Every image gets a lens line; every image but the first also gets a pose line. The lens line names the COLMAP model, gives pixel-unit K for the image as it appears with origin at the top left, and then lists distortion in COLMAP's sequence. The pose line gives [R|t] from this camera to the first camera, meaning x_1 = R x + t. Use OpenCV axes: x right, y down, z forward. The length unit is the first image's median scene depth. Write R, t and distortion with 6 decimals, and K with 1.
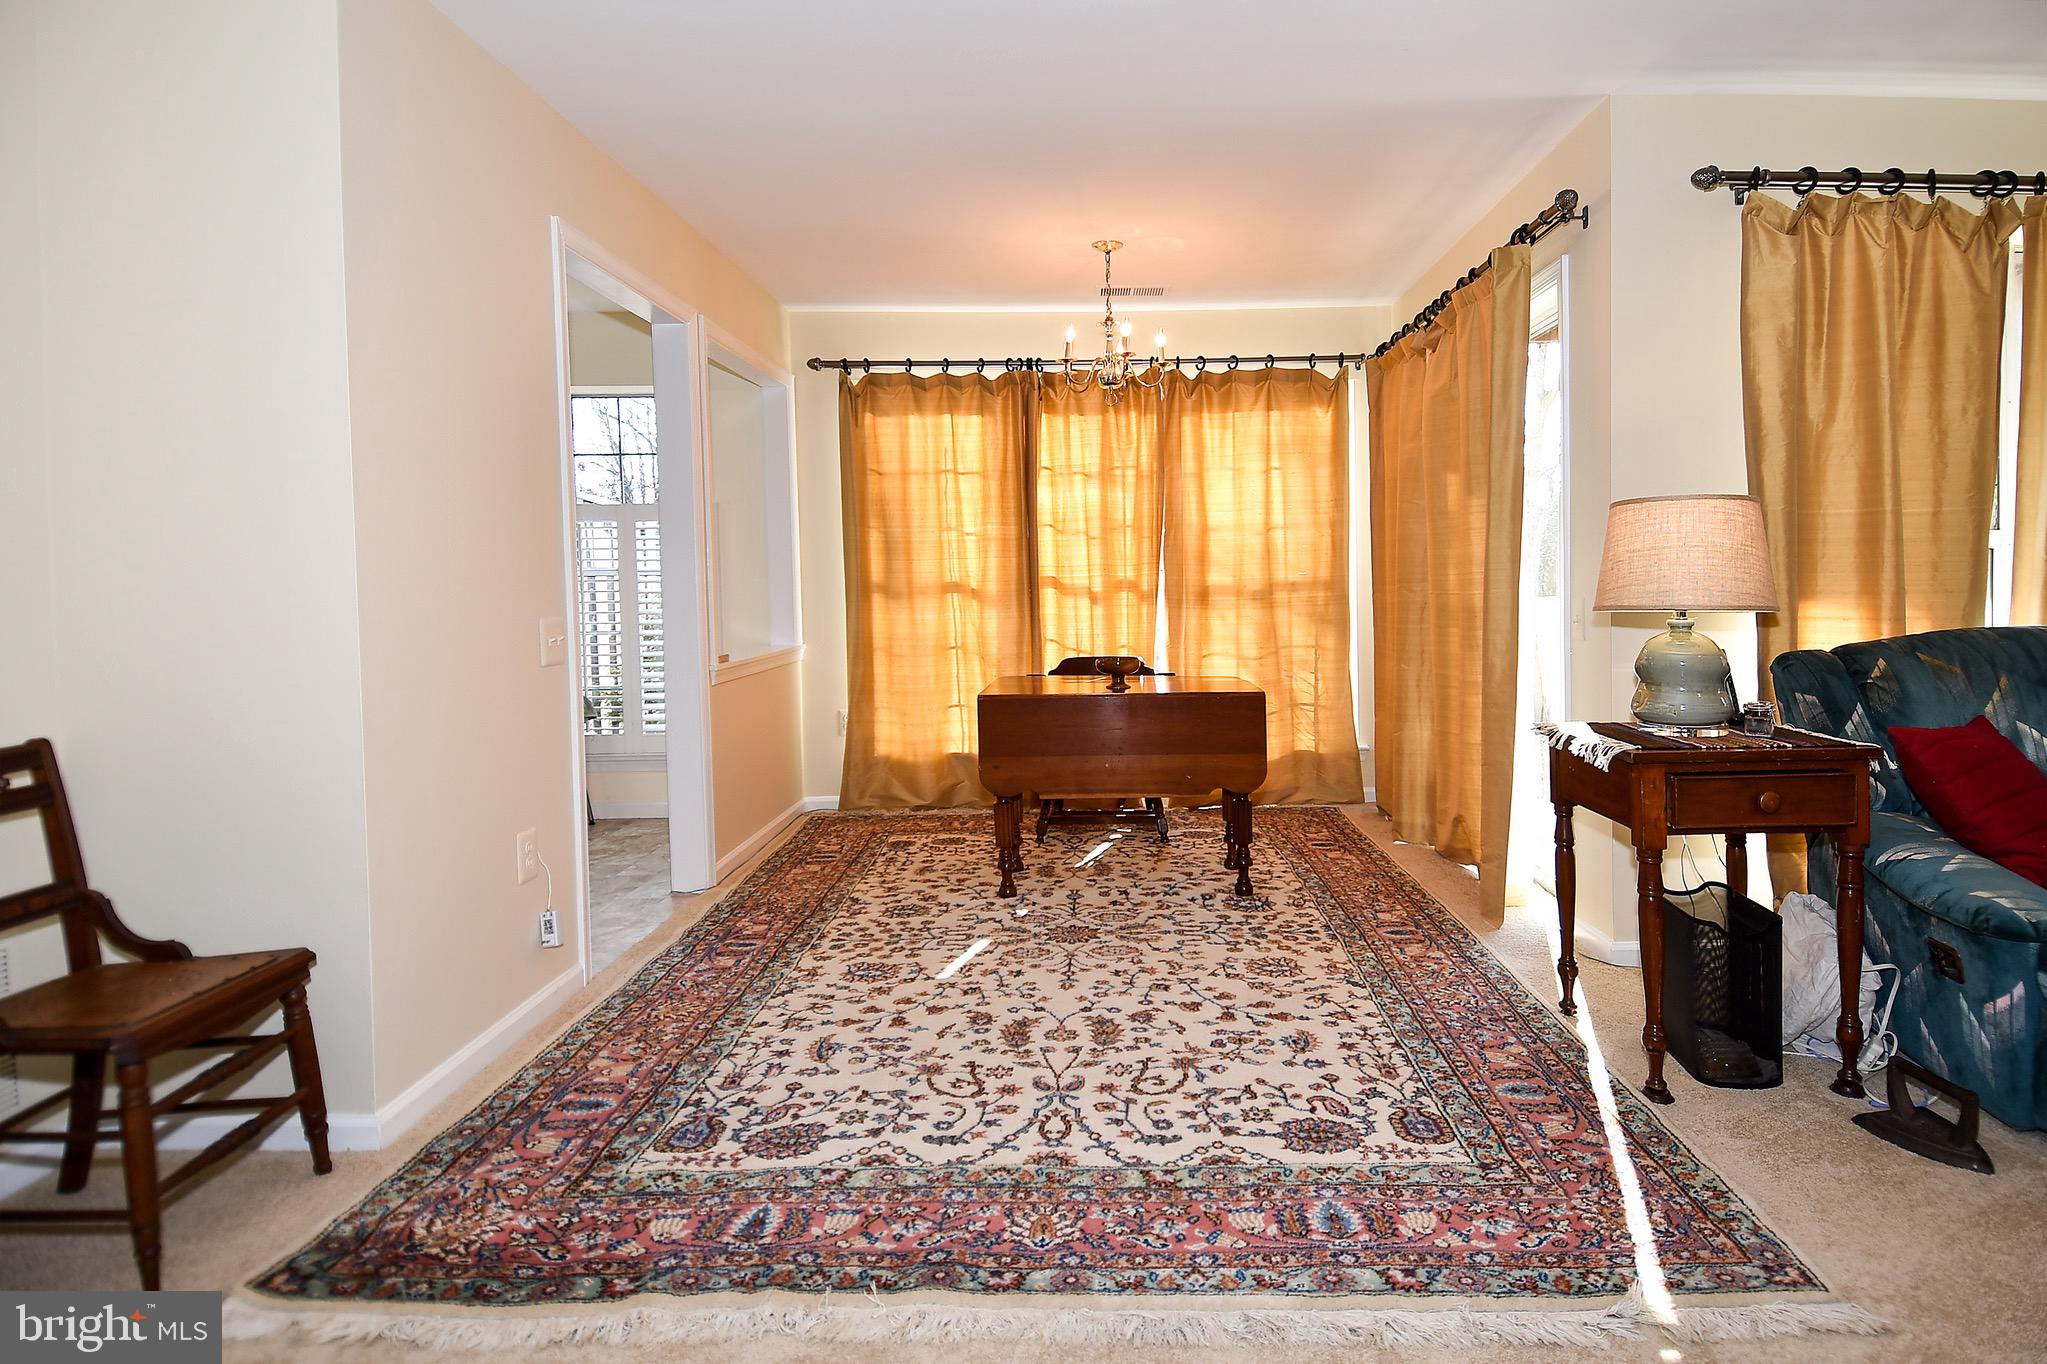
lens RADIAL K [[1083.0, 0, 1113.9], [0, 1083.0, 631.6], [0, 0, 1]] dist [0.036939, -0.038757]
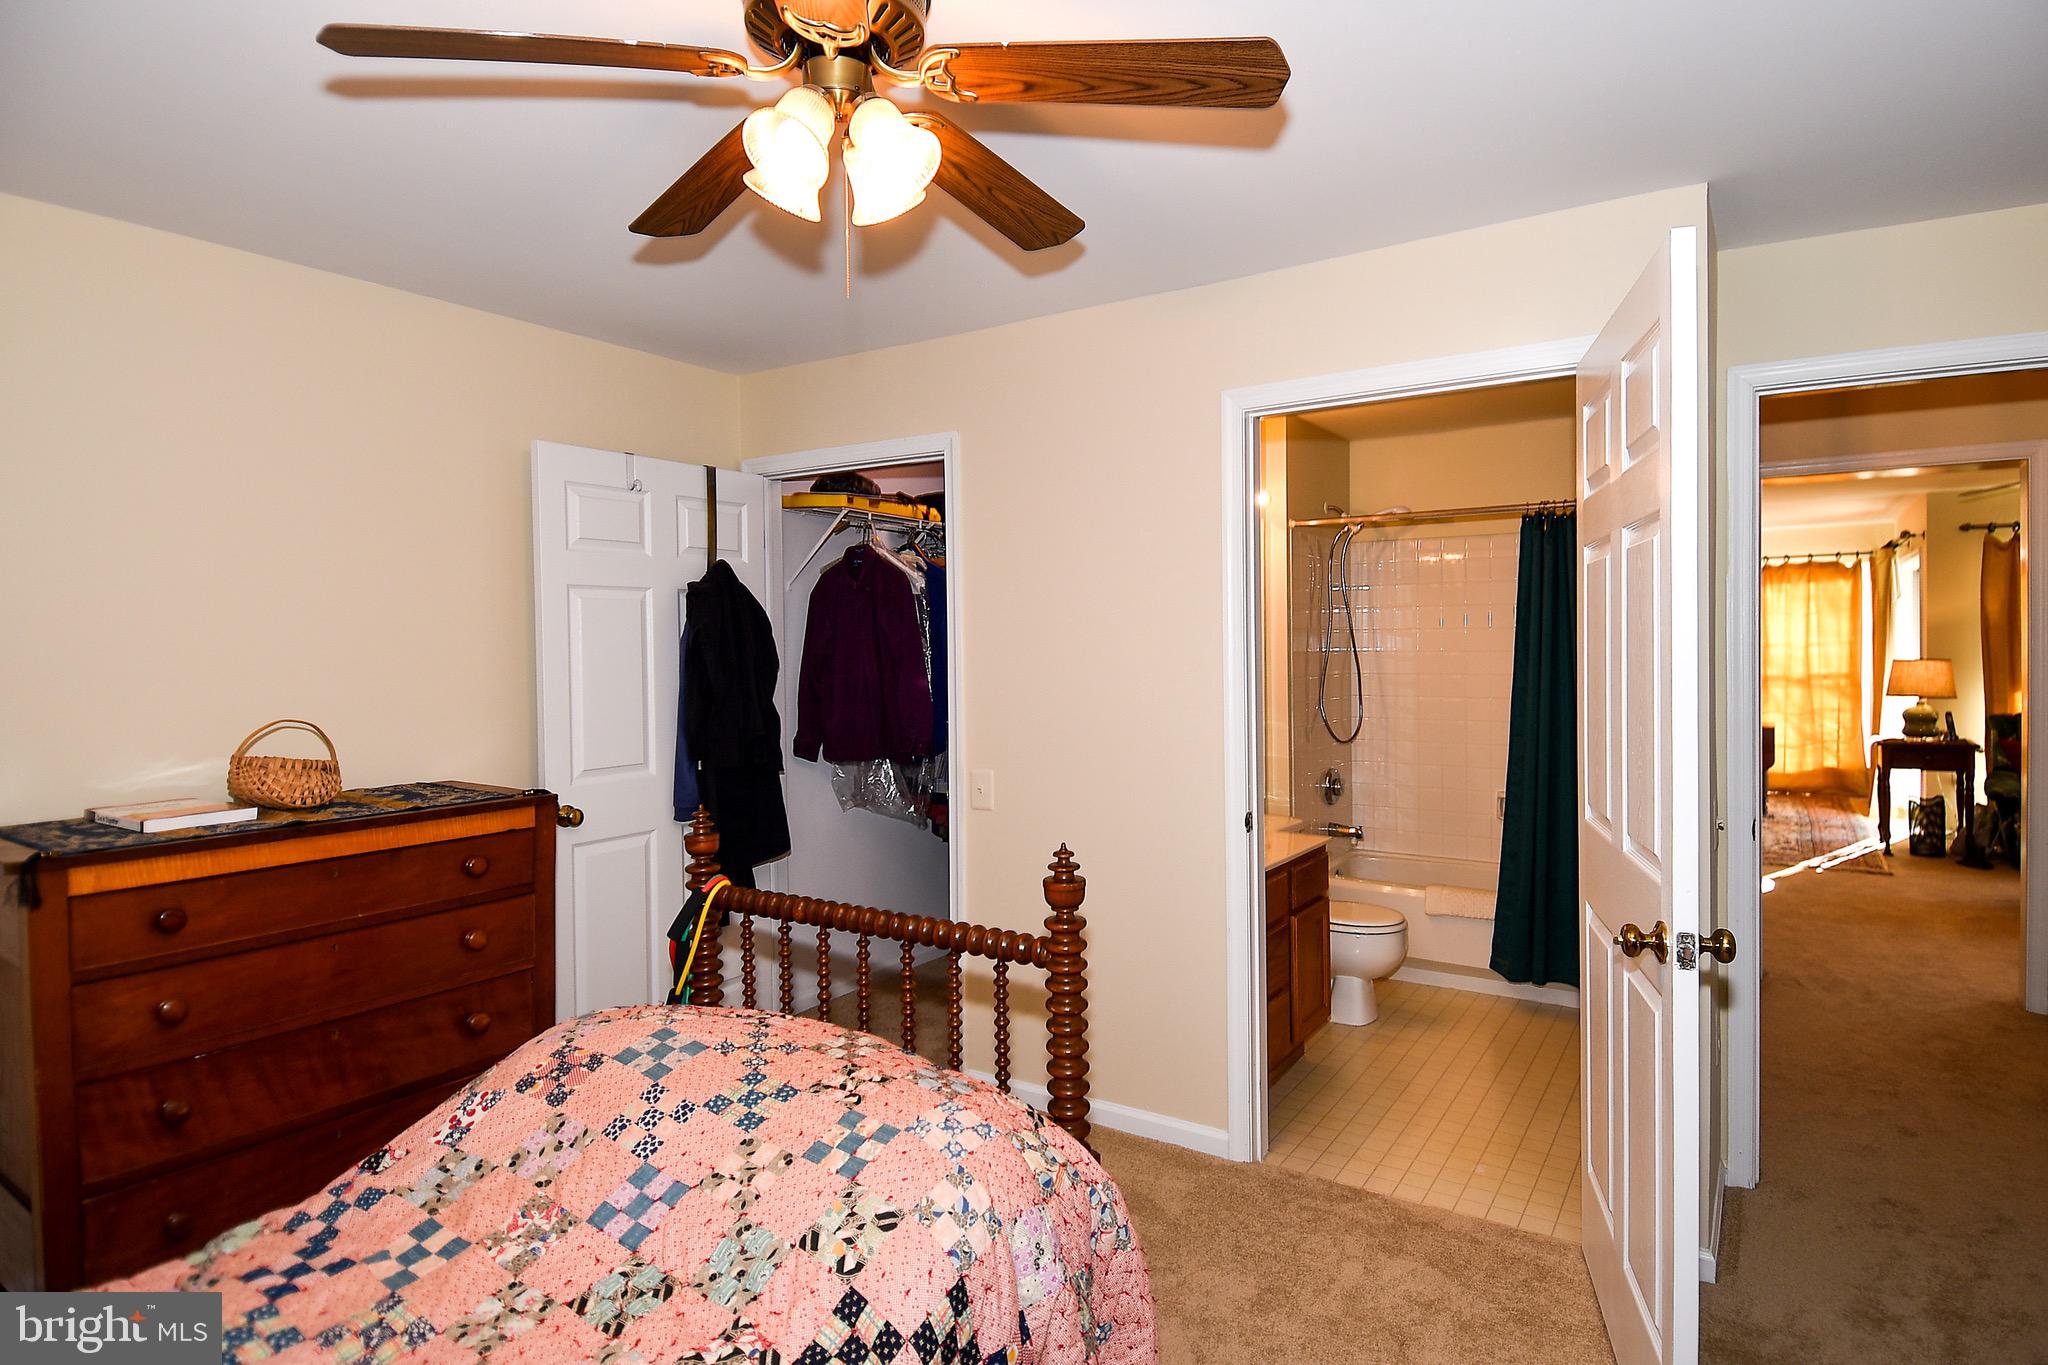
lens RADIAL K [[1084.1, 0, 1063.4], [0, 1084.1, 658.2], [0, 0, 1]] dist [0.060998, -0.060598]
pose [[0.842712, 0.009618, -0.538279, 0.158271], [-0.025279, 0.999444, -0.021719, -0.000152], [0.537771, 0.031910, 0.842487, -2.440860]]
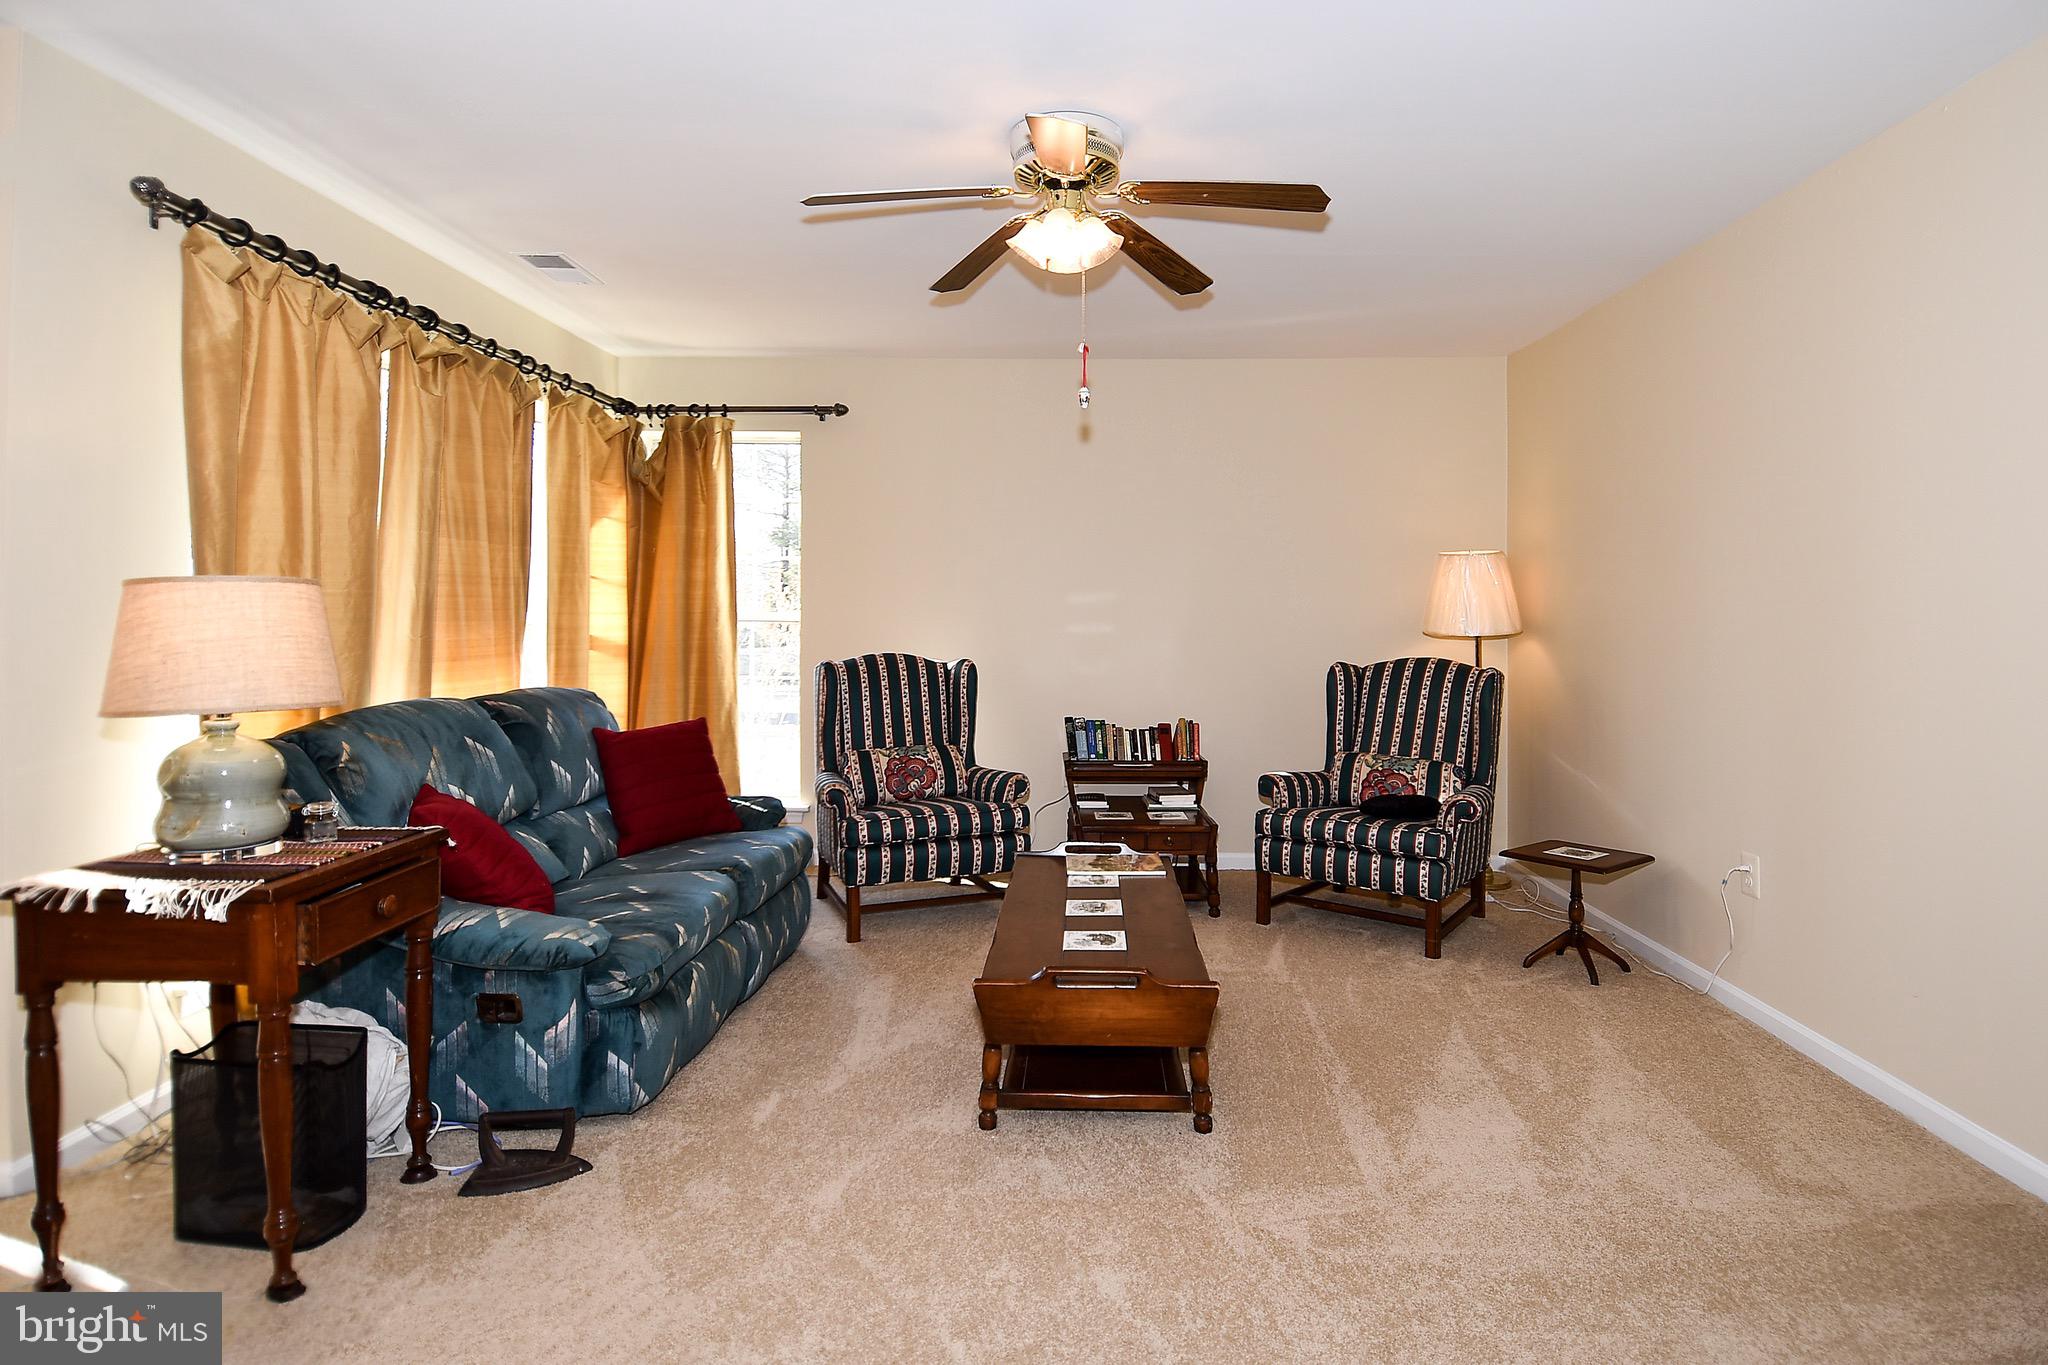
lens RADIAL K [[1078.8, 0, 1030.7], [0, 1078.8, 617.5], [0, 0, 1]] dist [0.077091, -0.058741]
pose [[0.049903, 0.011807, 0.998684, -0.262523], [0.045793, 0.998851, -0.014098, -0.044016], [-0.997704, 0.046437, 0.049305, 0.300944]]
